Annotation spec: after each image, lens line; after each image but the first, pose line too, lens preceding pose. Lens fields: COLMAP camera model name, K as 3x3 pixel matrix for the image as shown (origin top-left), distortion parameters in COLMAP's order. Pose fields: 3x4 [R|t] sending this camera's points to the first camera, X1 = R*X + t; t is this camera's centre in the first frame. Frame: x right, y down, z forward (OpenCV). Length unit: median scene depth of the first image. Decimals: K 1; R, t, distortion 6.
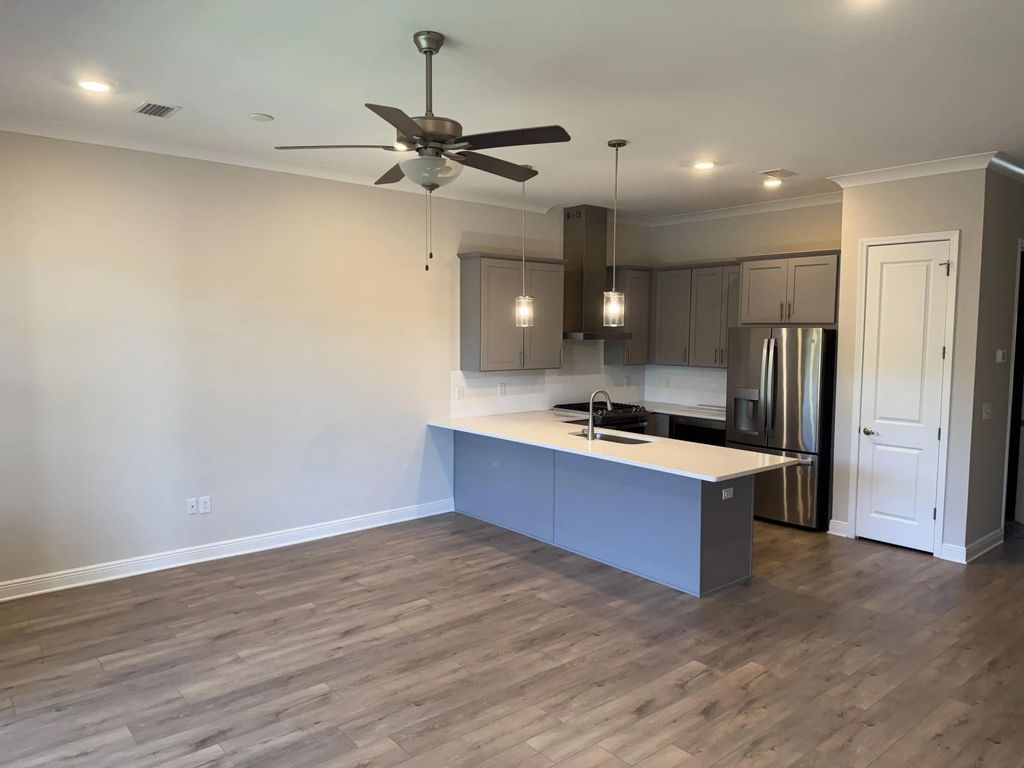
lens RADIAL K [[726.8, 0, 513.5], [0, 726.8, 387.6], [0, 0, 1]] dist [0.004109, 0.001779]
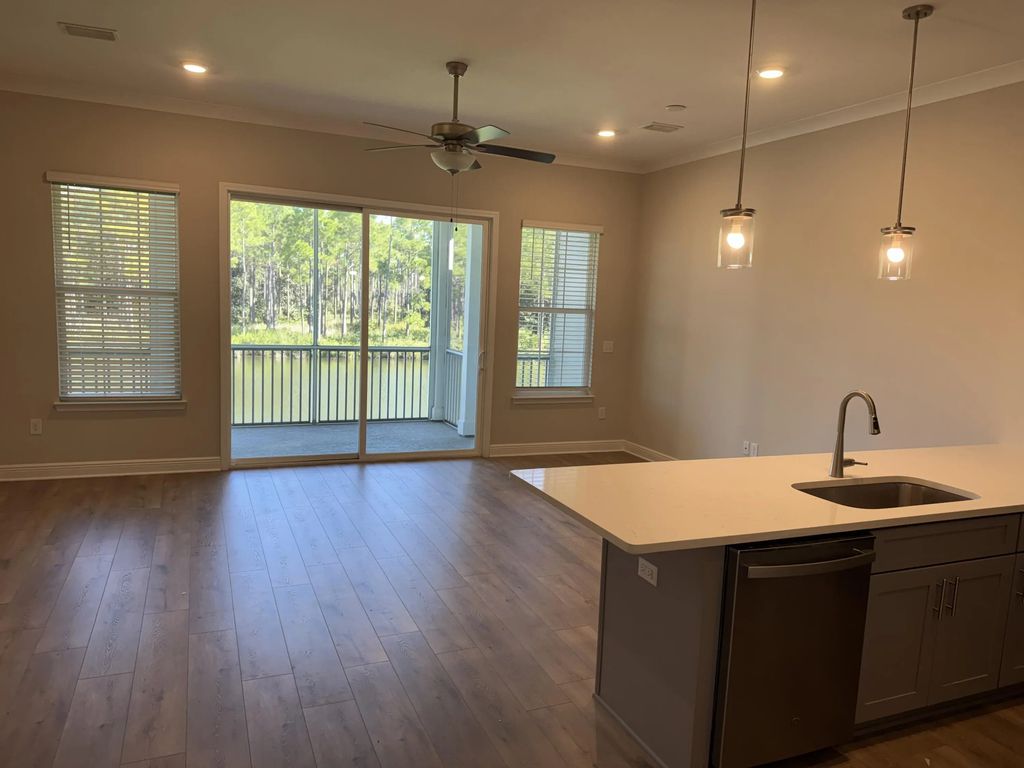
lens RADIAL K [[726.8, 0, 515.9], [0, 726.8, 378.4], [0, 0, 1]] dist [0.004109, 0.001779]
pose [[-0.275304, 0.094049, -0.956746, 0.963555], [-0.140580, 0.980567, 0.136842, -0.065358], [0.951023, 0.172172, -0.256732, 1.188166]]
